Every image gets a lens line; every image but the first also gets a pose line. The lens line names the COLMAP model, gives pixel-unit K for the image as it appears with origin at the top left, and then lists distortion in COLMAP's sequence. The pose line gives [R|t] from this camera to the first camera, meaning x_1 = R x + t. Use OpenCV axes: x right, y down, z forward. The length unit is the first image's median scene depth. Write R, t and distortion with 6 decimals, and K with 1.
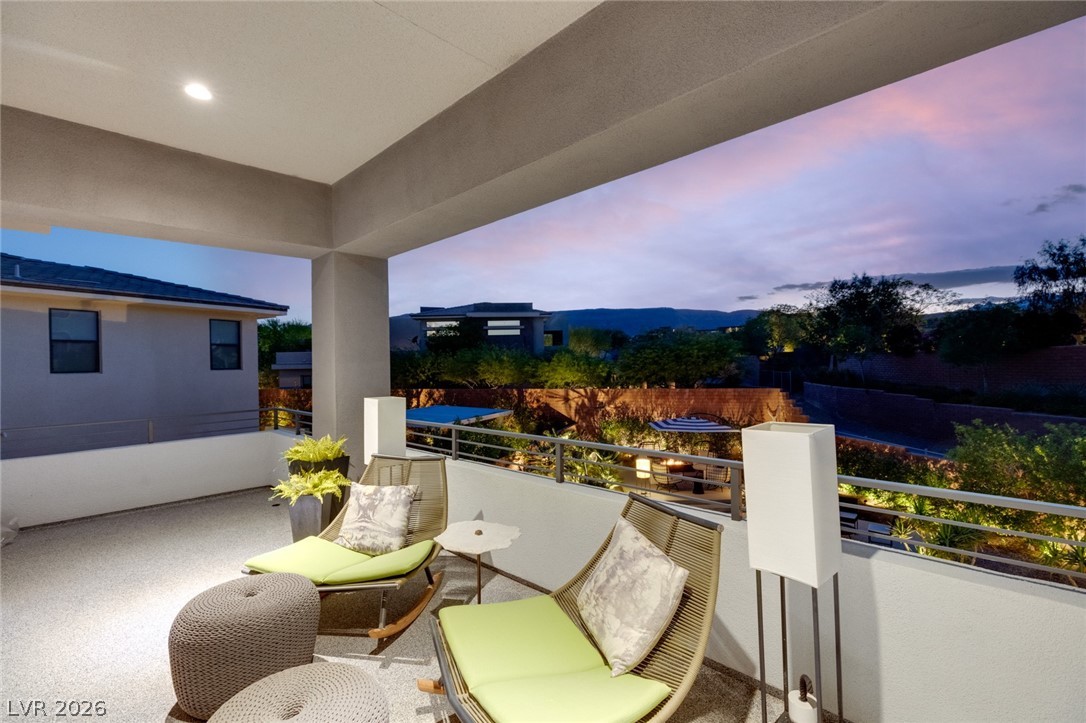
lens RADIAL K [[496.9, 0, 534.8], [0, 496.9, 365.6], [0, 0, 1]] dist [-0.000185, -0.000387]
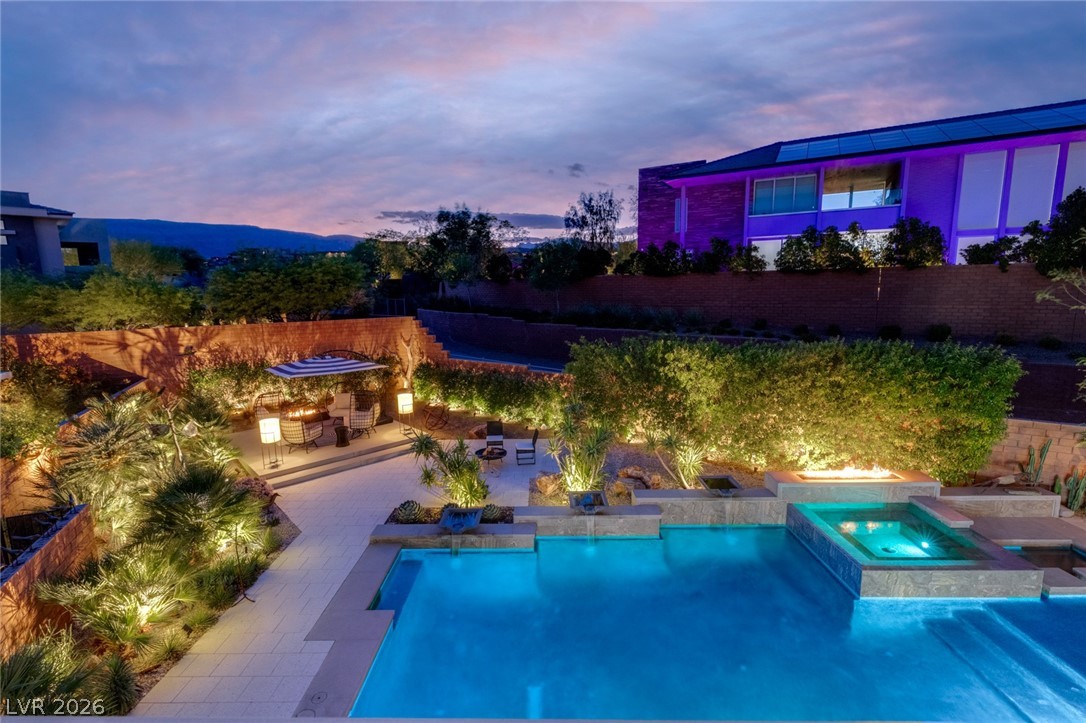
lens RADIAL K [[496.9, 0, 534.8], [0, 496.9, 365.6], [0, 0, 1]] dist [-0.000185, -0.000387]
pose [[0.716348, -0.109328, 0.689124, -0.002612], [0.009130, 0.989032, 0.147417, 0.000944], [-0.697683, -0.099310, 0.709490, 0.140330]]
